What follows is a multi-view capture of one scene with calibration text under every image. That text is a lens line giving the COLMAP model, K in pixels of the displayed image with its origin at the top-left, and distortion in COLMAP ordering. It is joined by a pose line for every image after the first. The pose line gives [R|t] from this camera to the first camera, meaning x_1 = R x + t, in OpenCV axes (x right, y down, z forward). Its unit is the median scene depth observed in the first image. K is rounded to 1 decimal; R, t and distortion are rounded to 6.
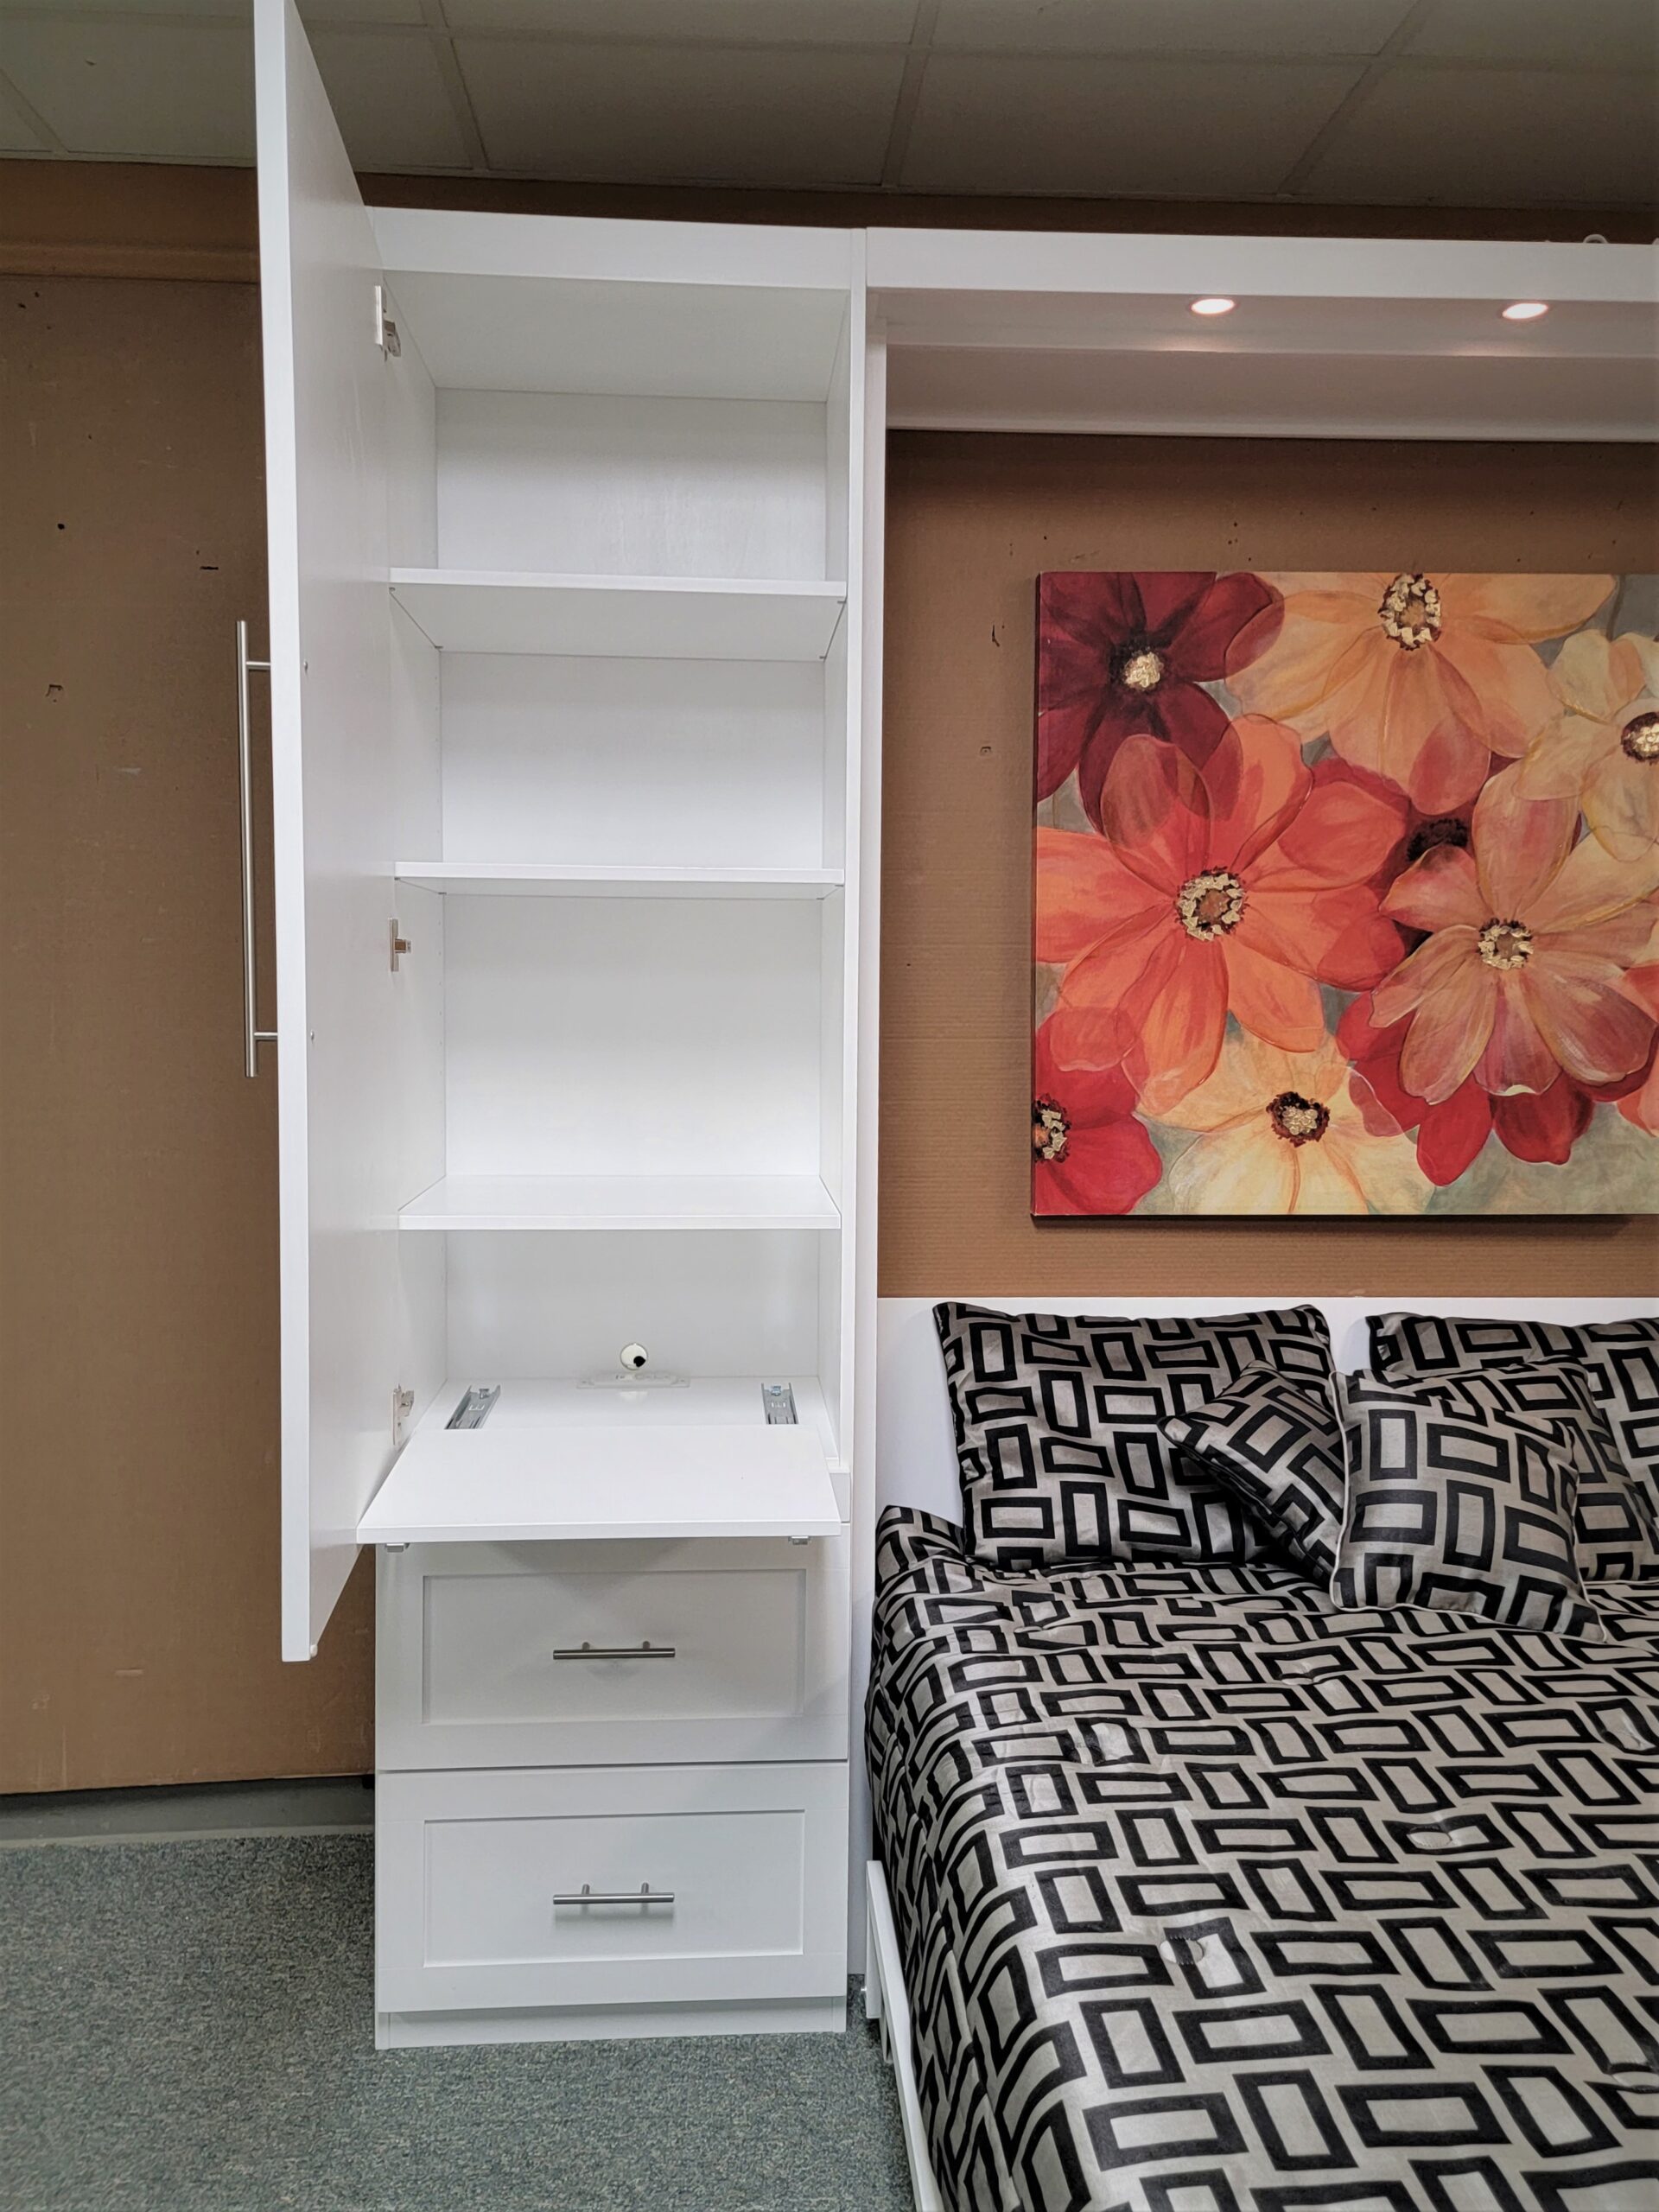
lens RADIAL K [[1940.6, 0, 829.5], [0, 1940.6, 1106.0], [0, 0, 1]] dist [-0.192144, -0.002072]
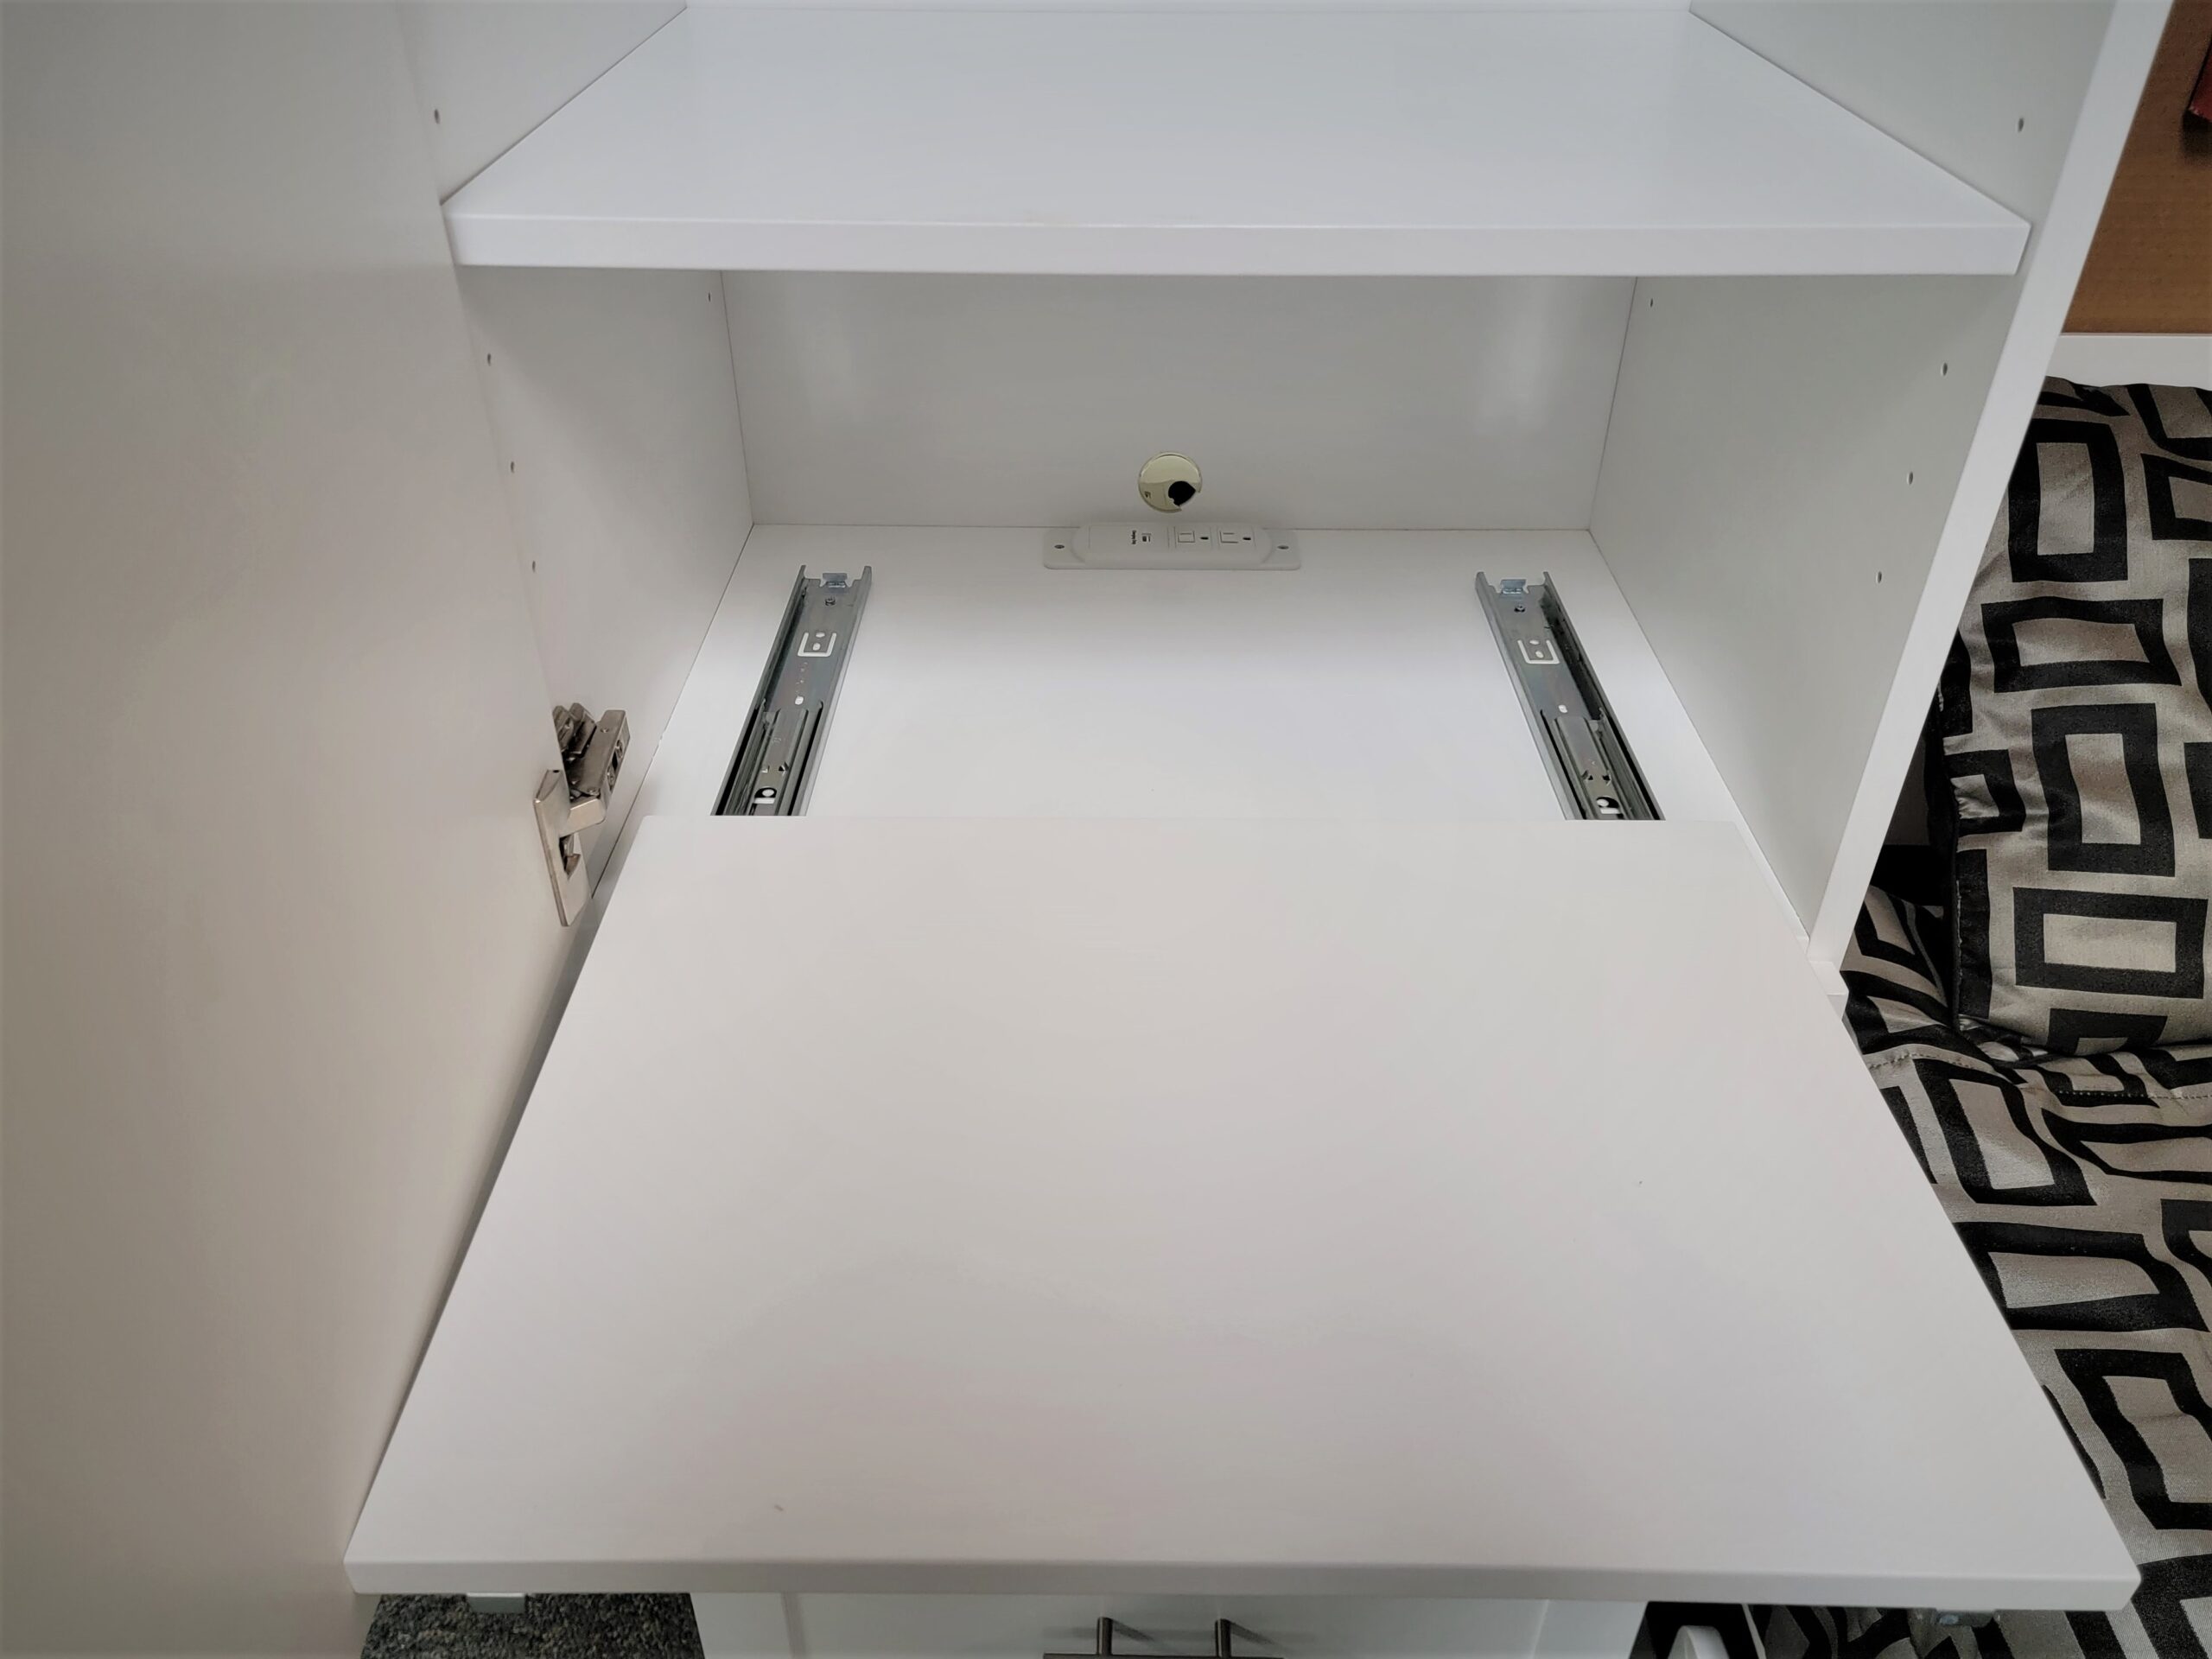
lens RADIAL K [[1651.1, 0, 1106.0], [0, 1651.1, 829.5], [0, 0, 1]] dist [0.038747, -0.004244]
pose [[0.997474, 0.027446, -0.065519, -0.092974], [0.008825, 0.867316, 0.497679, 0.010168], [0.070485, -0.497000, 0.864883, 0.656984]]
